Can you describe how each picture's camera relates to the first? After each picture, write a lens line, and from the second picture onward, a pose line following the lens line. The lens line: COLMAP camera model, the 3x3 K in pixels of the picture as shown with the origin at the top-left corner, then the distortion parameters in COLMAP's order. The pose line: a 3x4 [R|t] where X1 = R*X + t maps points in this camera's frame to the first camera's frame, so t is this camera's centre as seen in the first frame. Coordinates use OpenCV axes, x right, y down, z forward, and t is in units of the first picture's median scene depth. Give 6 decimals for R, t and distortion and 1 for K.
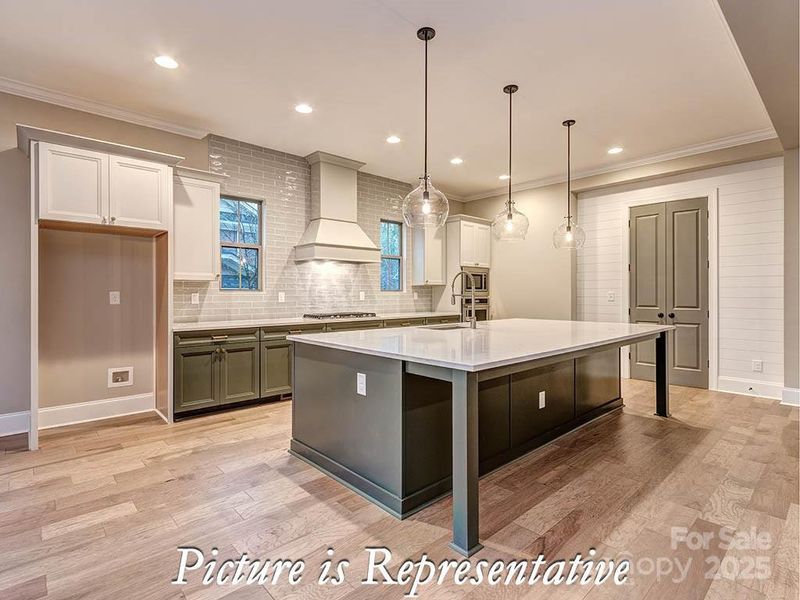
lens RADIAL K [[398.7, 0, 394.9], [0, 398.7, 293.3], [0, 0, 1]] dist [0.009781, -0.003272]
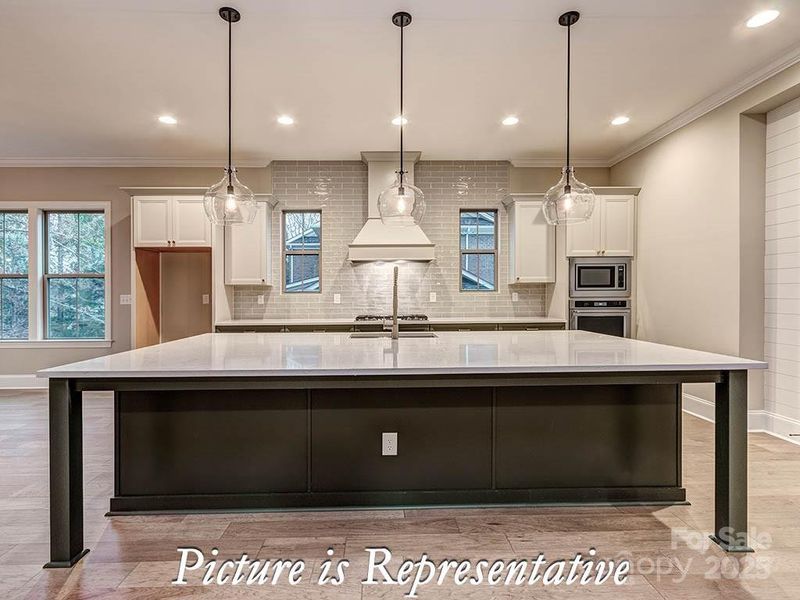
lens RADIAL K [[401.3, 0, 395.9], [0, 401.3, 299.9], [0, 0, 1]] dist [0.004922, -0.000055]
pose [[0.764599, 0.004855, -0.644488, 0.471733], [0.006473, 0.999863, 0.015211, -0.001807], [0.644474, -0.015802, 0.764463, 0.259147]]
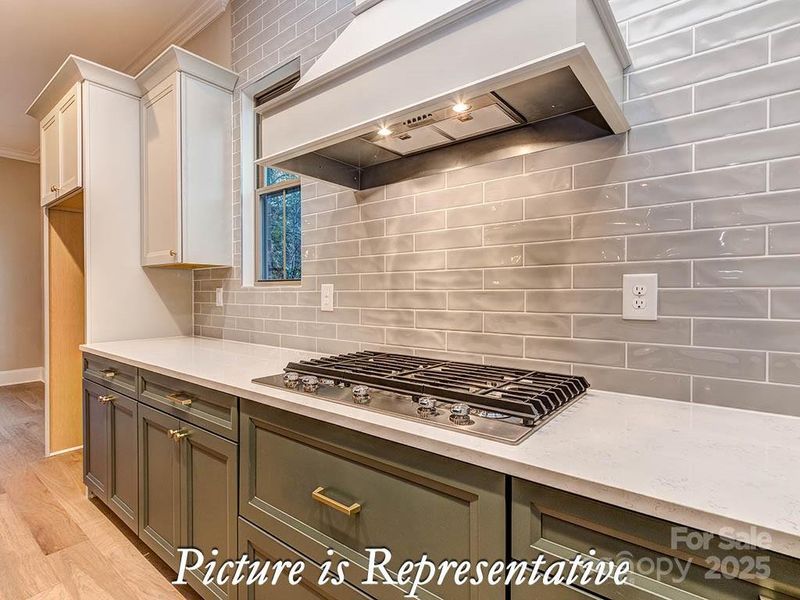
lens RADIAL K [[401.3, 0, 401.9], [0, 401.3, 298.9], [0, 0, 1]] dist [0.004922, -0.000055]
pose [[0.168872, 0.015921, -0.985509, 0.091926], [0.002004, 0.999862, 0.016496, 0.004922], [0.985636, -0.004761, 0.168817, 0.909999]]
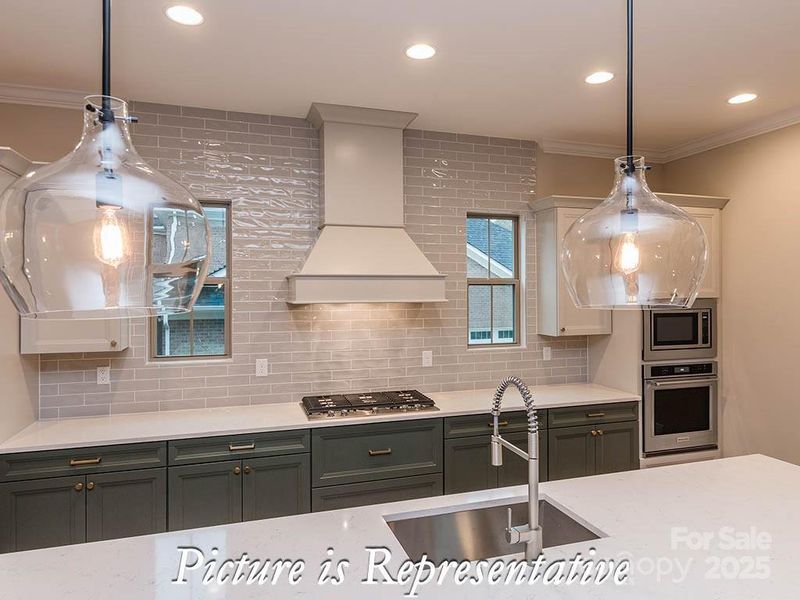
lens RADIAL K [[491.9, 0, 401.4], [0, 491.9, 300.0], [0, 0, 1]] dist [0.000230, 0.000067]
pose [[0.909897, 0.004190, -0.414813, 0.174511], [0.001390, 0.999913, 0.013149, -0.087322], [0.414832, -0.012540, 0.909811, 0.398161]]
